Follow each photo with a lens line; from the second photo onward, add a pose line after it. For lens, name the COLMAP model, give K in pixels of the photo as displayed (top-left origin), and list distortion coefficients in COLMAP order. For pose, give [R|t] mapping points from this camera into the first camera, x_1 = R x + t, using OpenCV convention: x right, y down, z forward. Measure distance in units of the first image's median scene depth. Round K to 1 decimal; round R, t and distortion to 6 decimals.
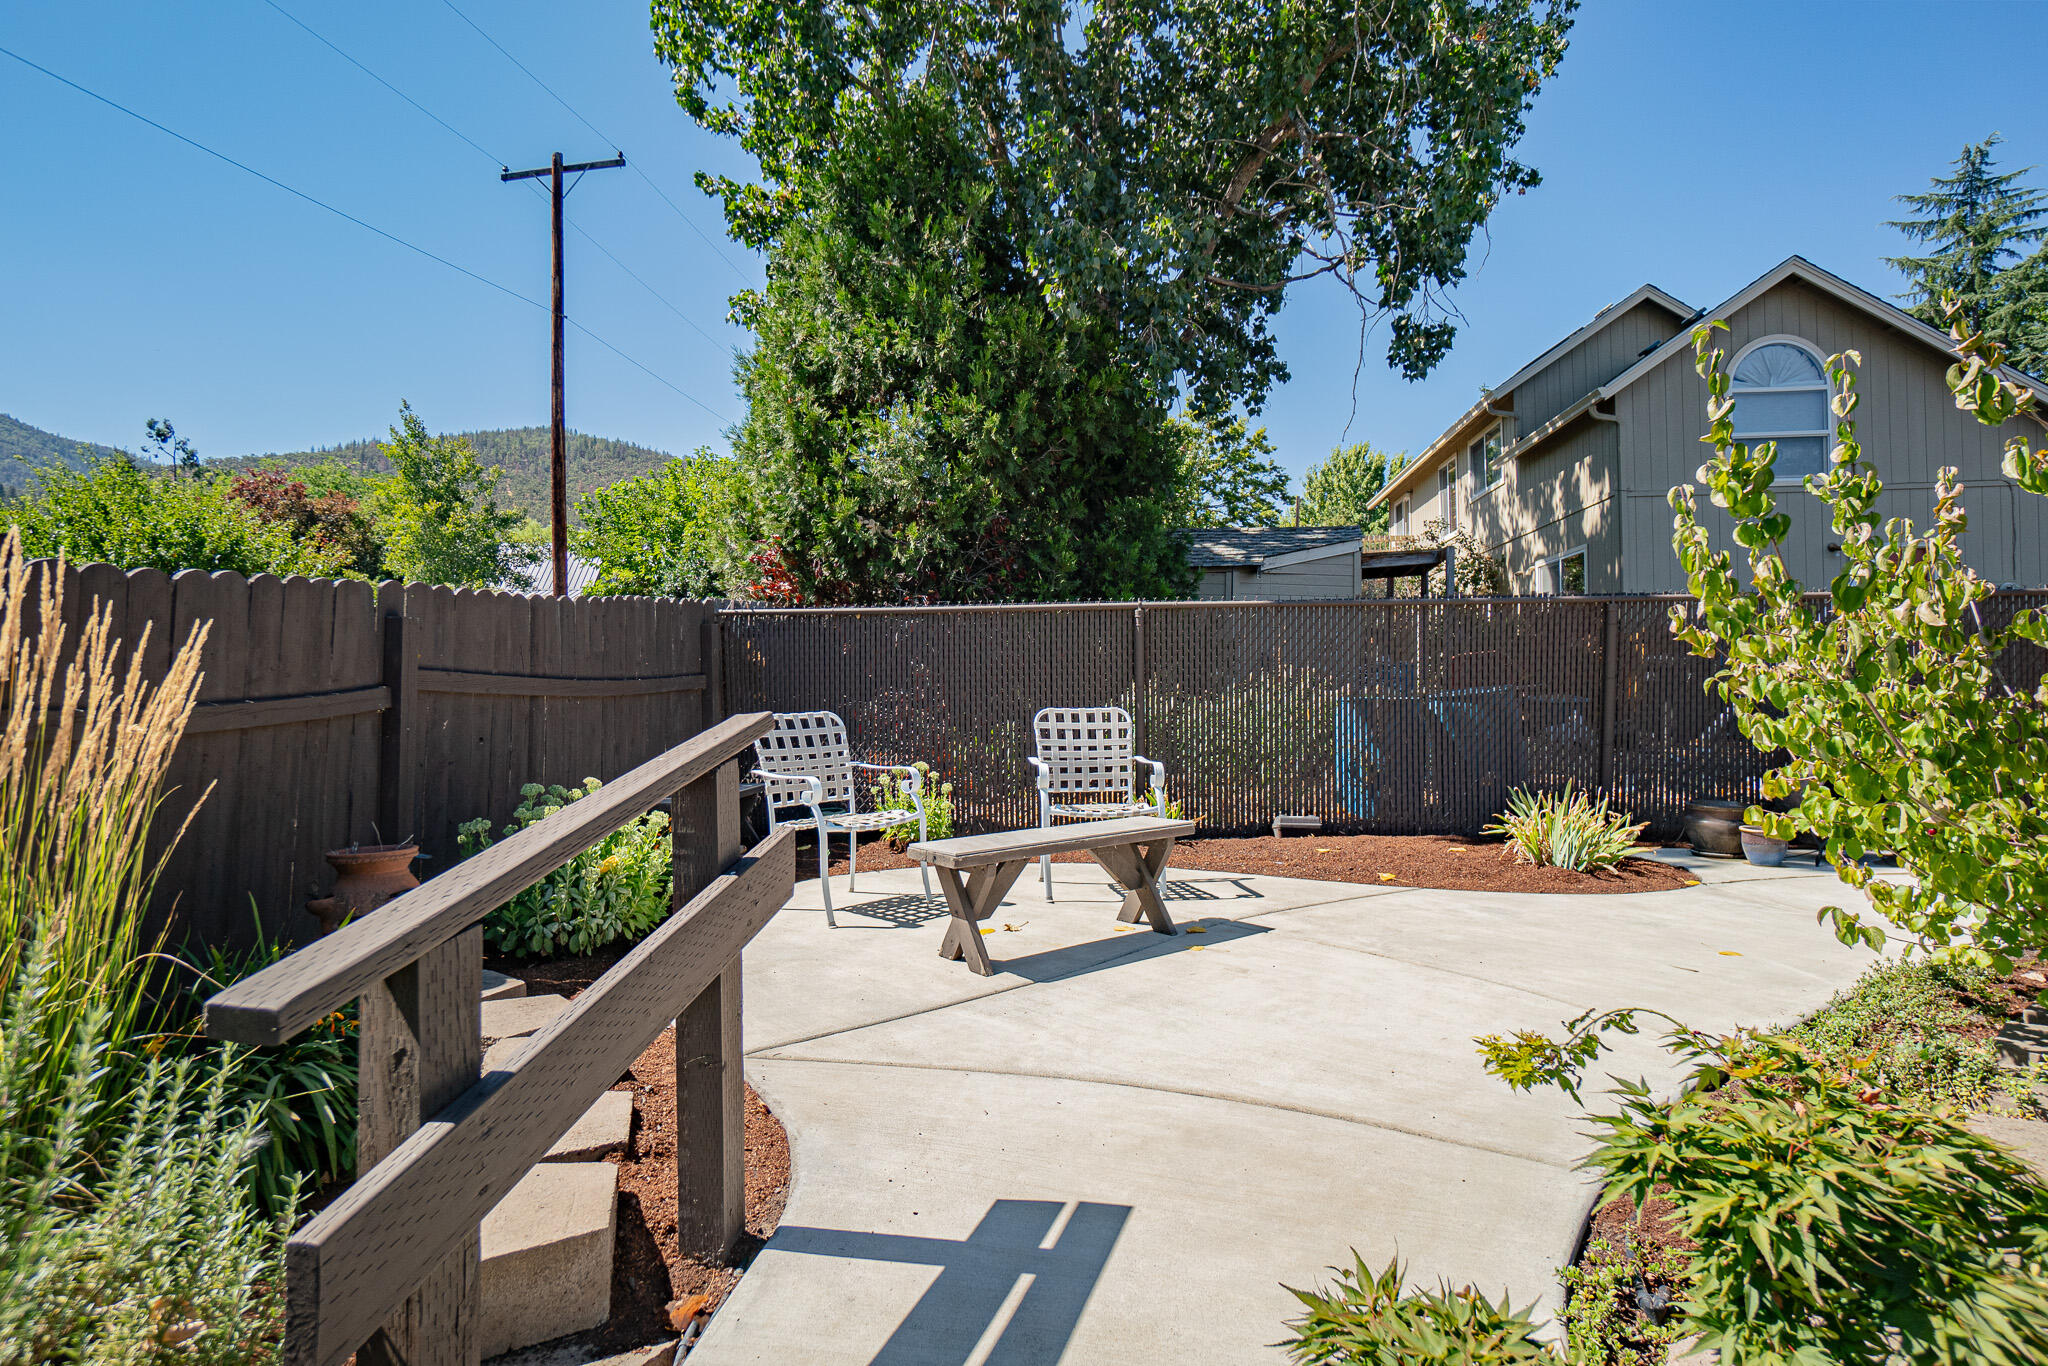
lens RADIAL K [[947.8, 0, 1022.2], [0, 947.8, 679.8], [0, 0, 1]] dist [-0.043299, 0.000592]
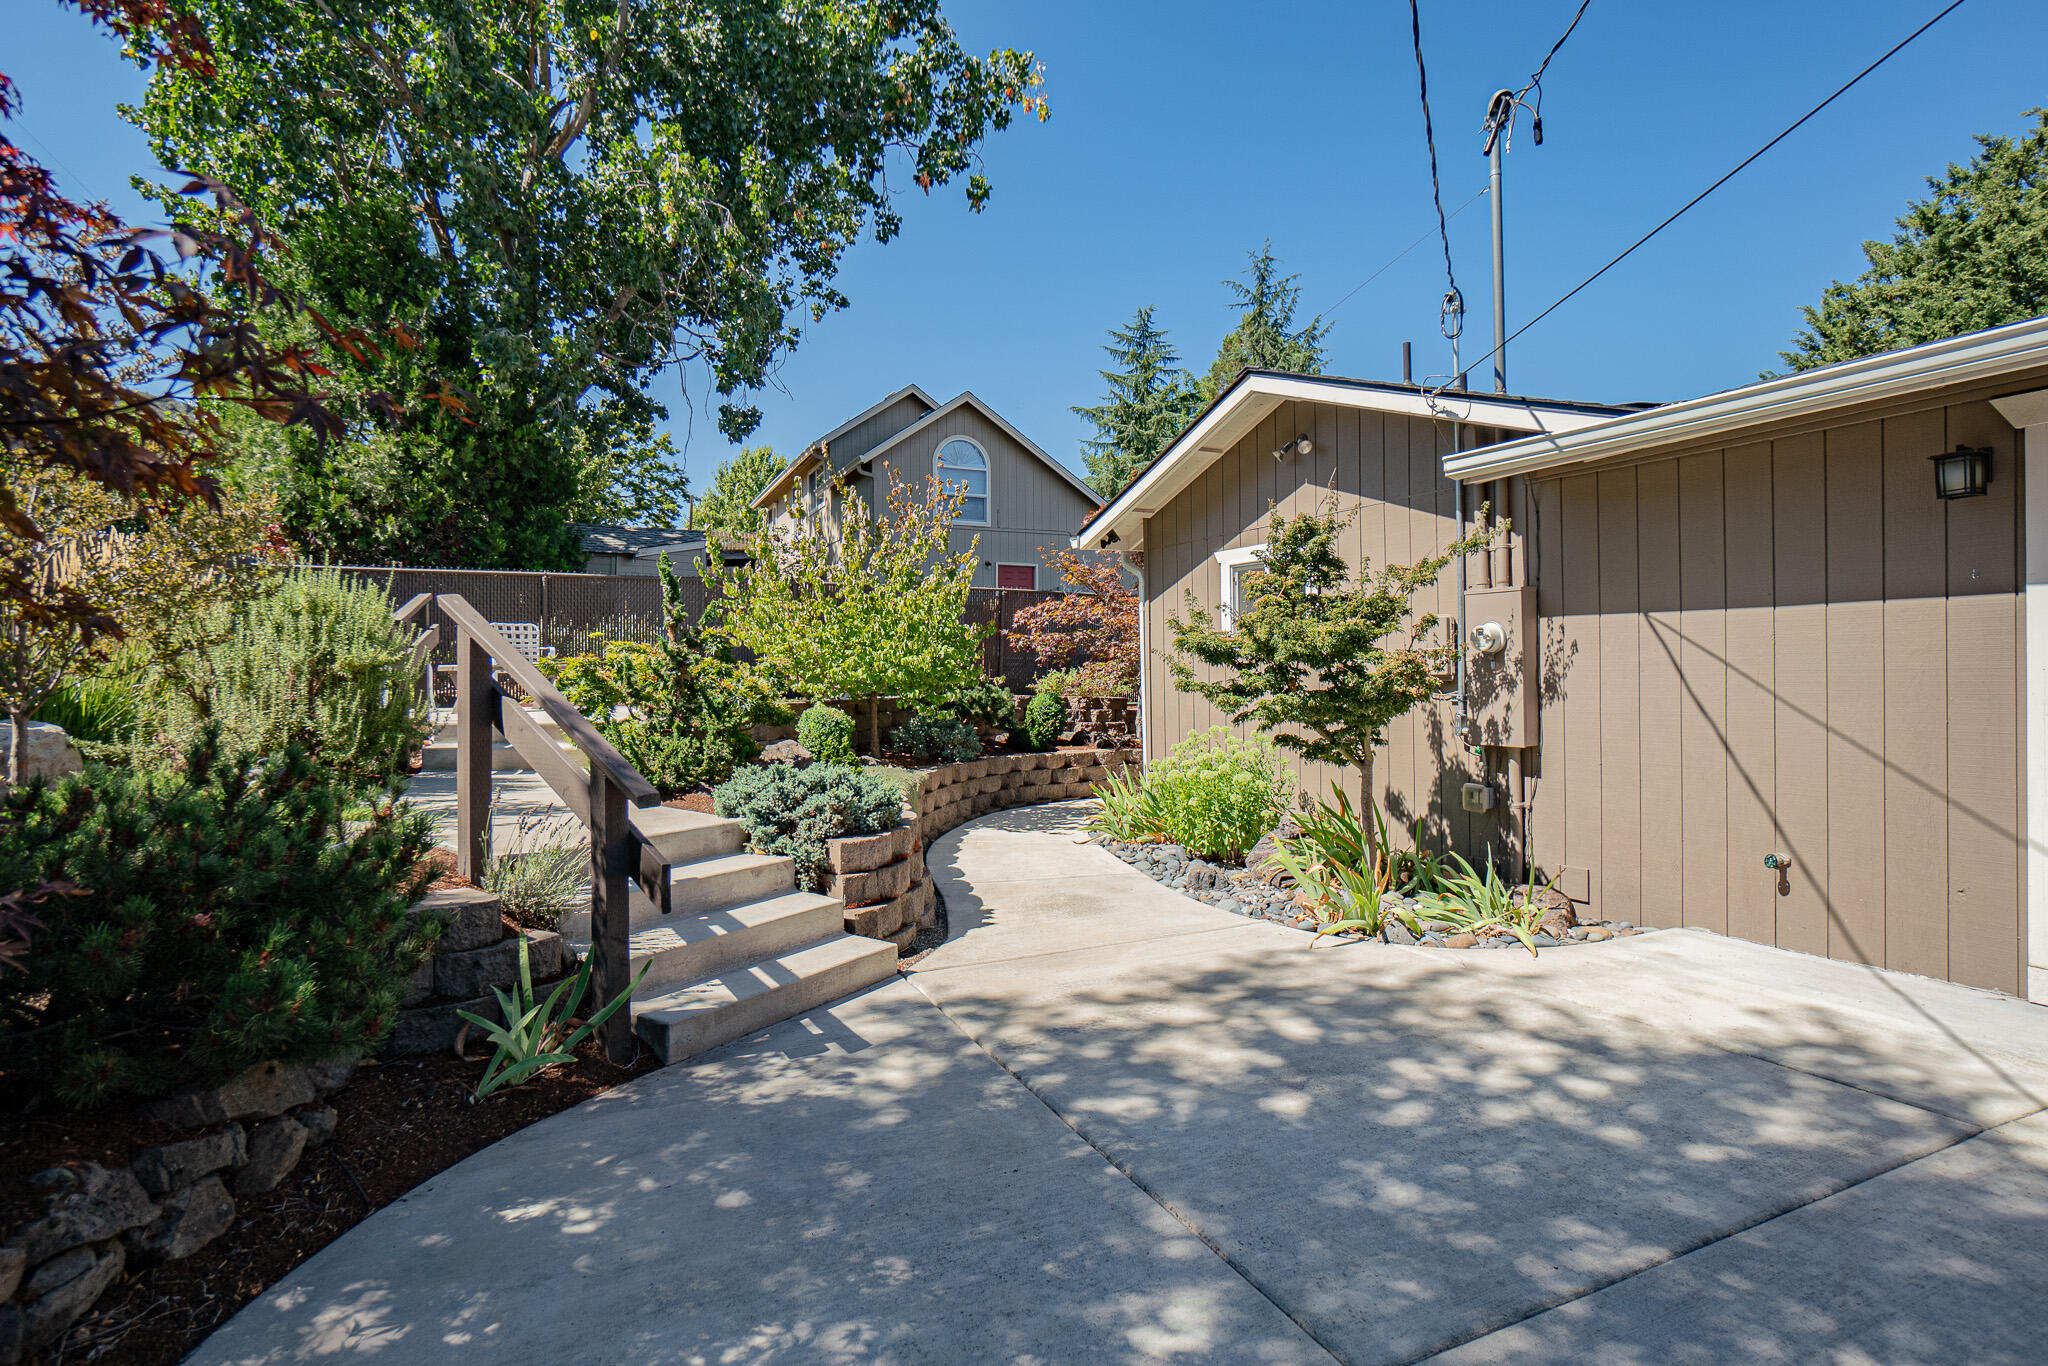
lens RADIAL K [[947.8, 0, 1024.6], [0, 947.8, 678.3], [0, 0, 1]] dist [-0.043299, 0.000592]
pose [[0.832885, -0.009230, 0.553370, -0.073233], [0.001685, 0.999899, 0.014142, 0.066824], [-0.553444, -0.010847, 0.832816, -0.673648]]
